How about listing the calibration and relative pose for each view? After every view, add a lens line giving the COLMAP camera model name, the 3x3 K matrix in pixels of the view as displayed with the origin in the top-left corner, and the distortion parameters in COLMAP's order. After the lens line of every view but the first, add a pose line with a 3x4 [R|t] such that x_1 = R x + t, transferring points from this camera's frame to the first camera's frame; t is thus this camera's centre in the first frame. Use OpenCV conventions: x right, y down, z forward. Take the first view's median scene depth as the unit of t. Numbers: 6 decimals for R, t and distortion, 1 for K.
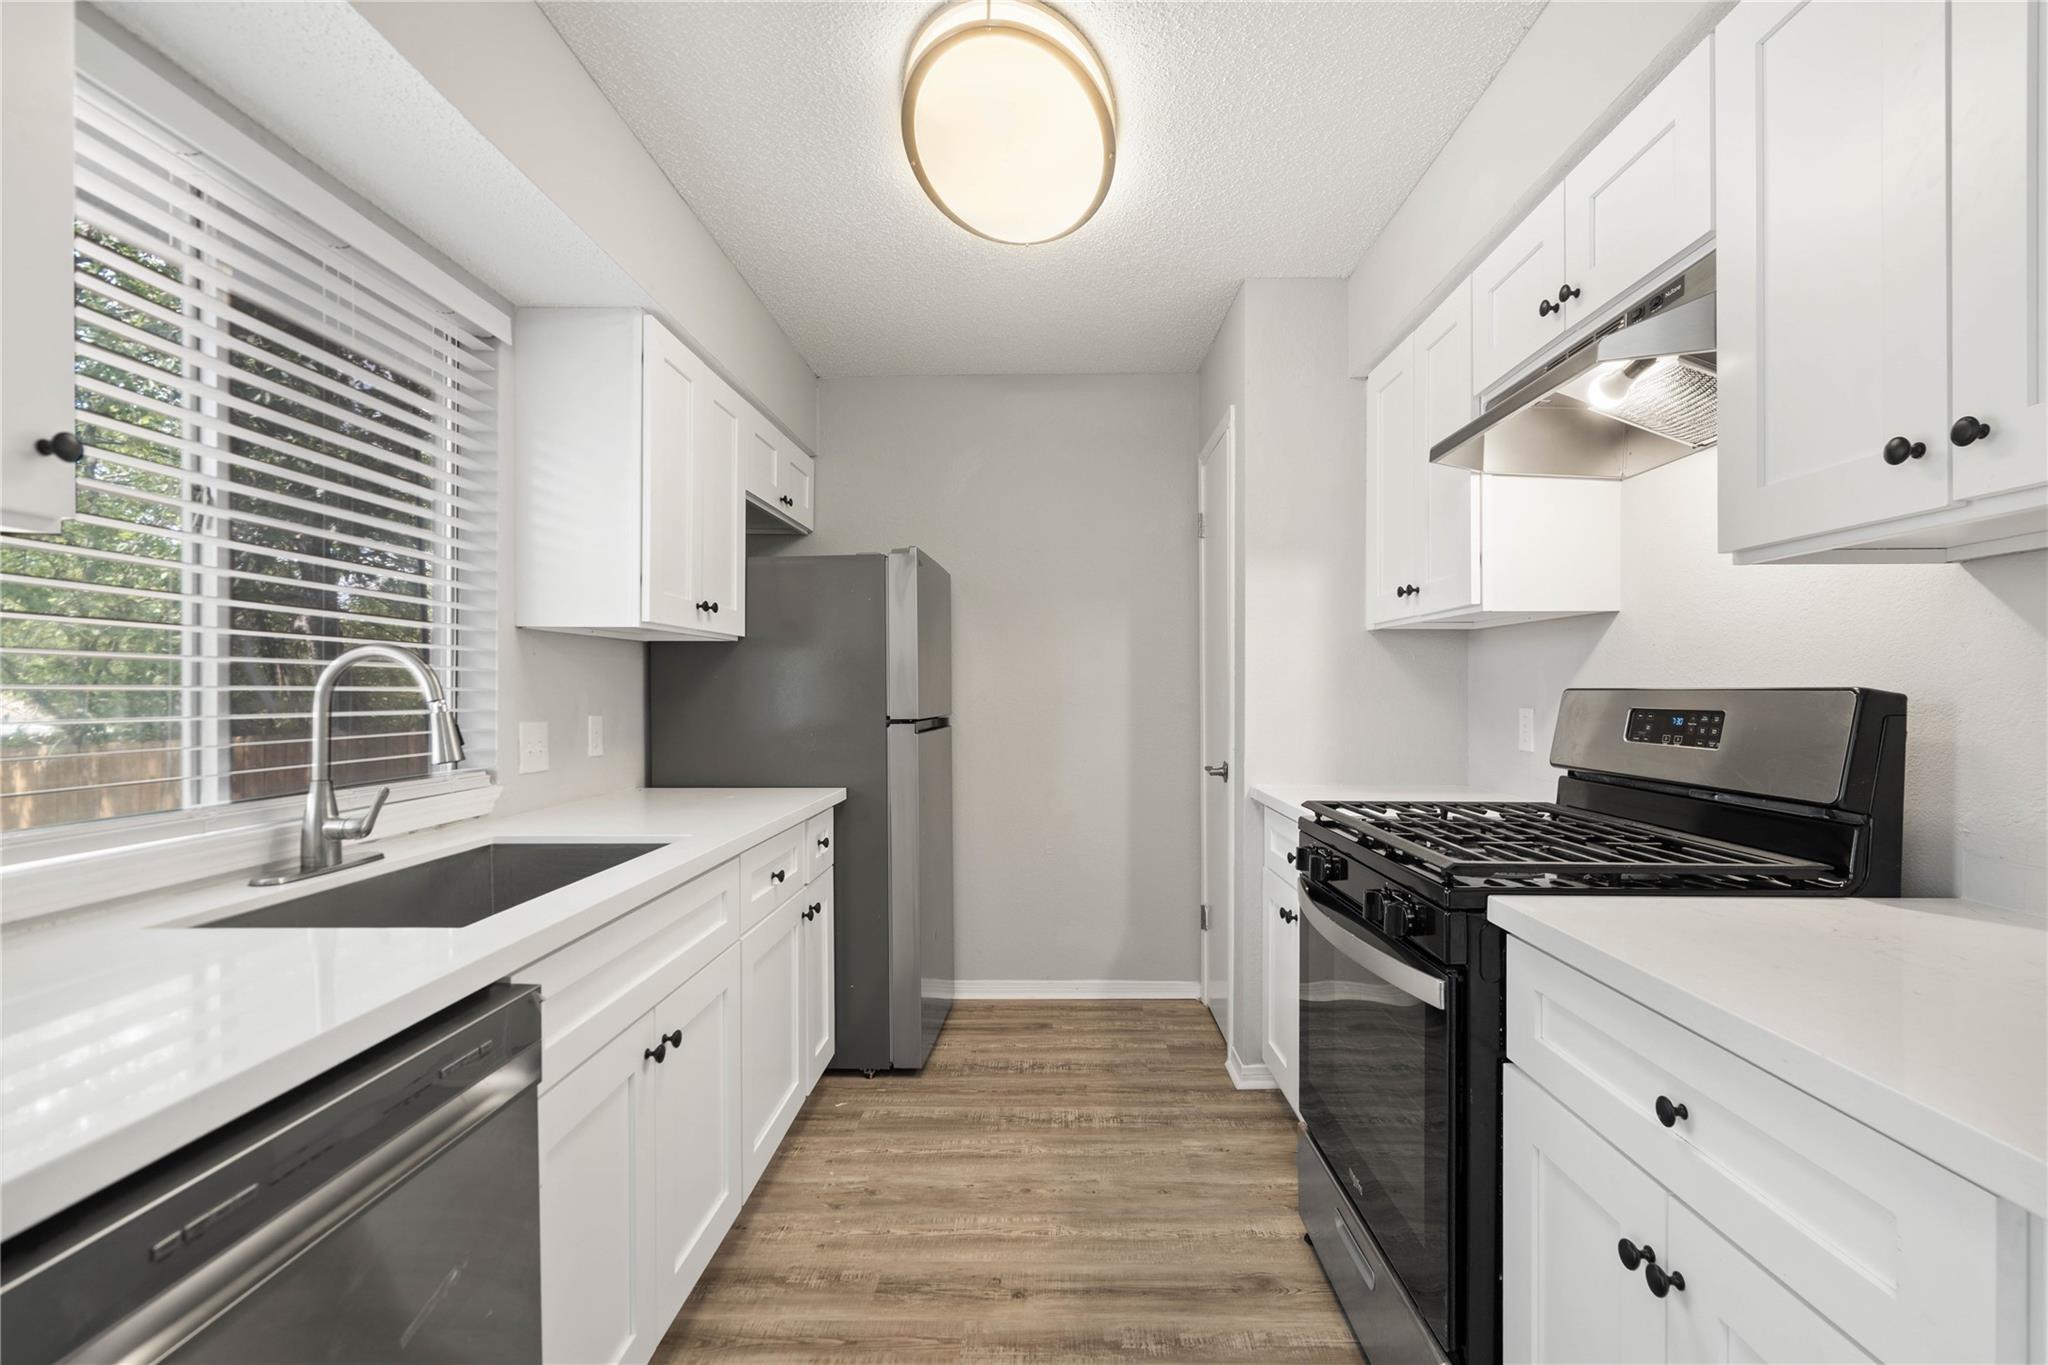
lens RADIAL K [[939.5, 0, 1041.9], [0, 939.5, 691.7], [0, 0, 1]] dist [0.002337, 0.000119]
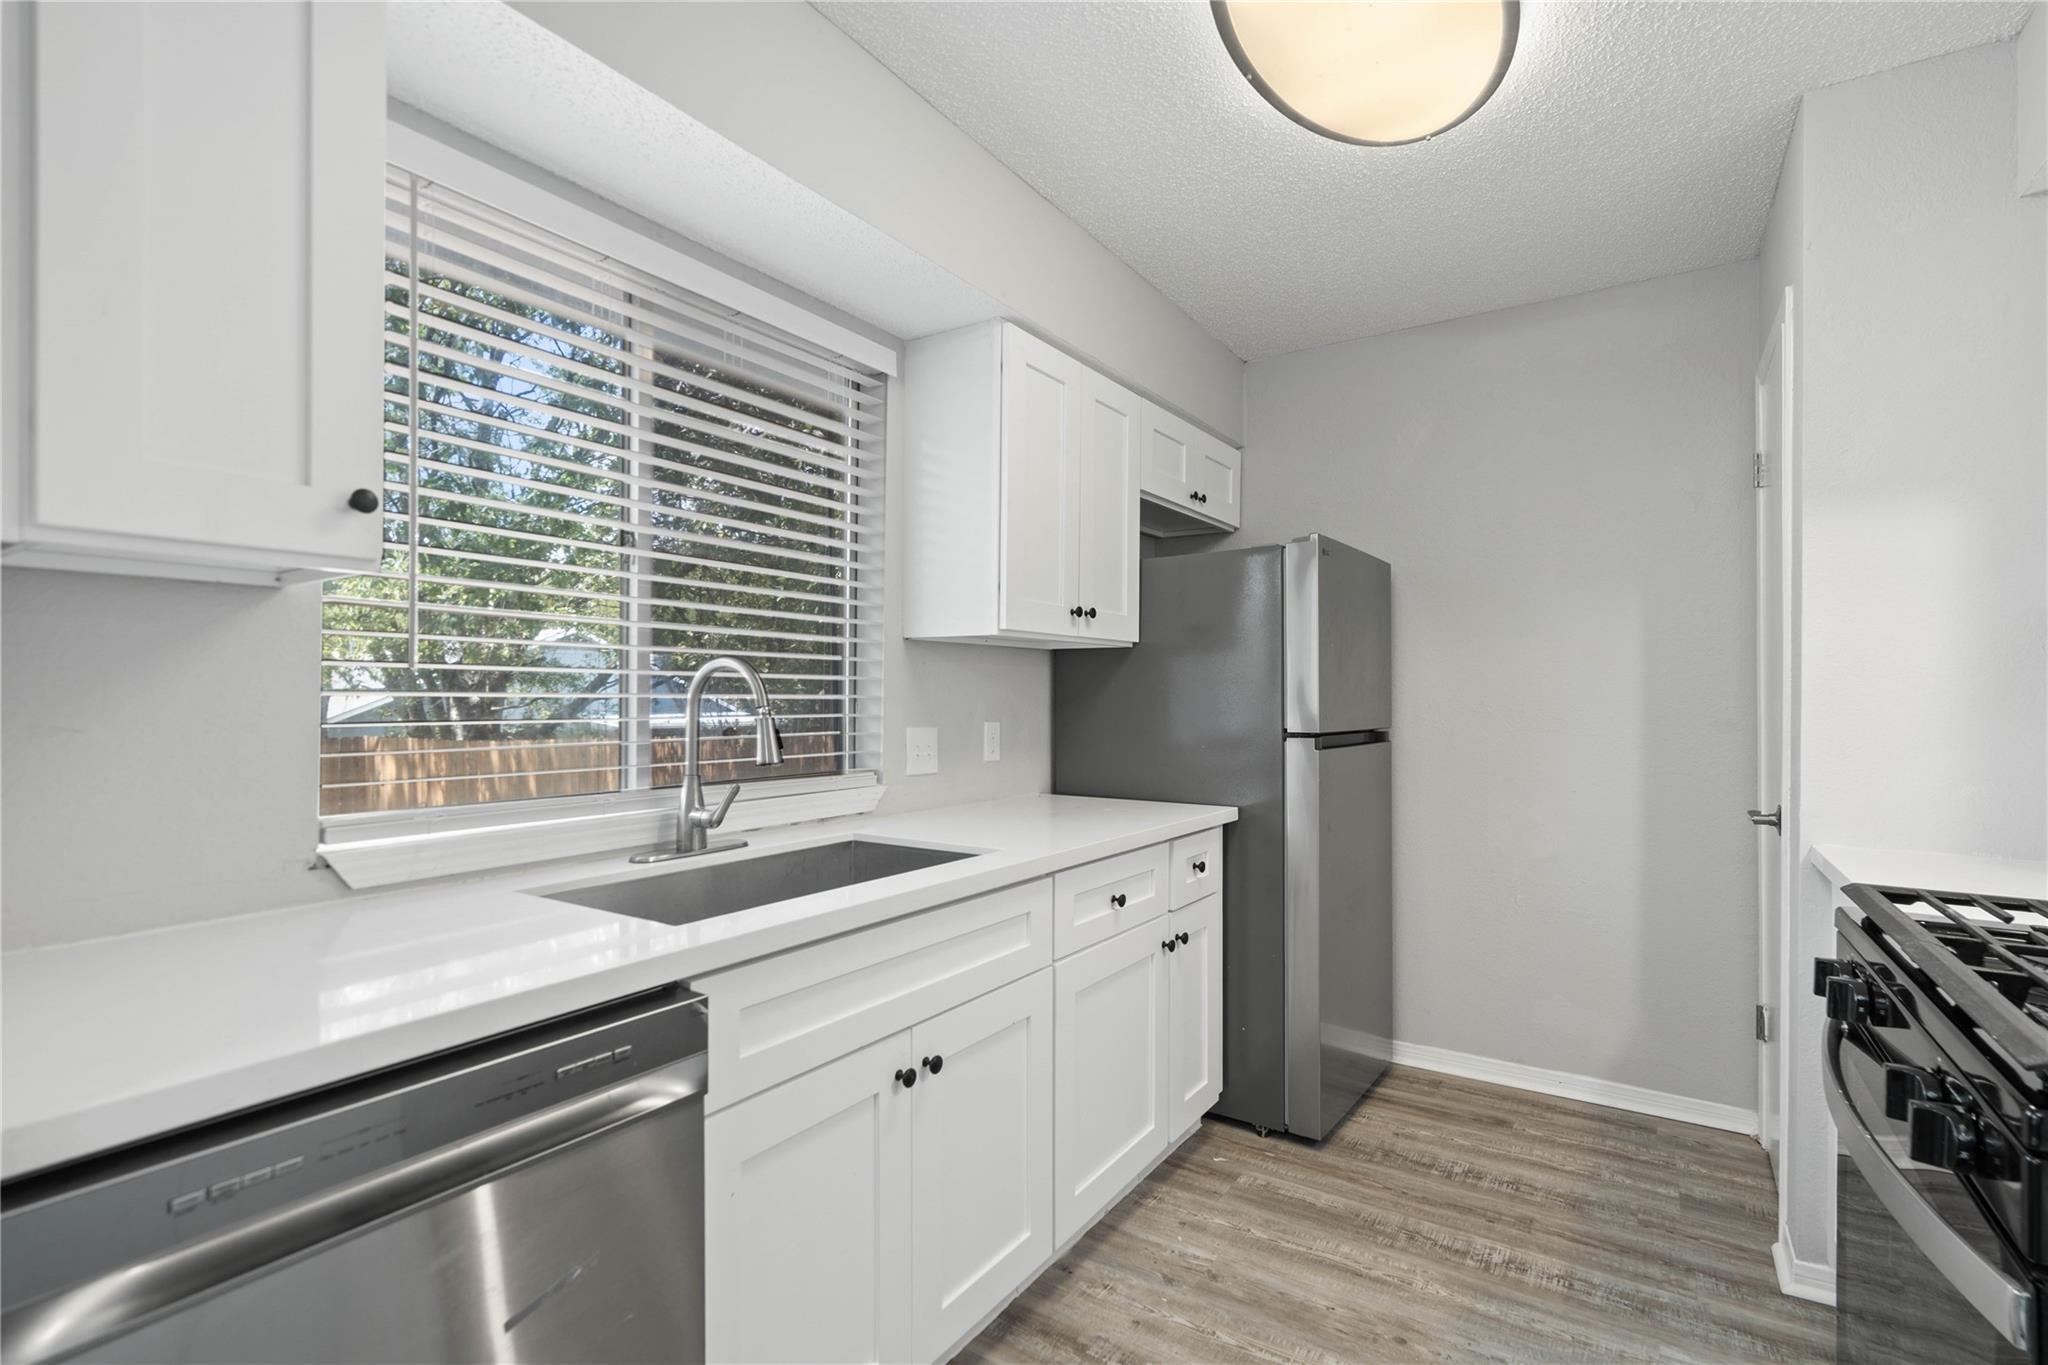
lens RADIAL K [[941.2, 0, 1040.4], [0, 941.2, 692.2], [0, 0, 1]] dist [0.000937, -0.000535]
pose [[0.843780, 0.002113, -0.536685, 0.130125], [-0.005541, 0.999973, -0.004775, -0.002811], [0.536660, 0.007003, 0.843769, 0.151770]]
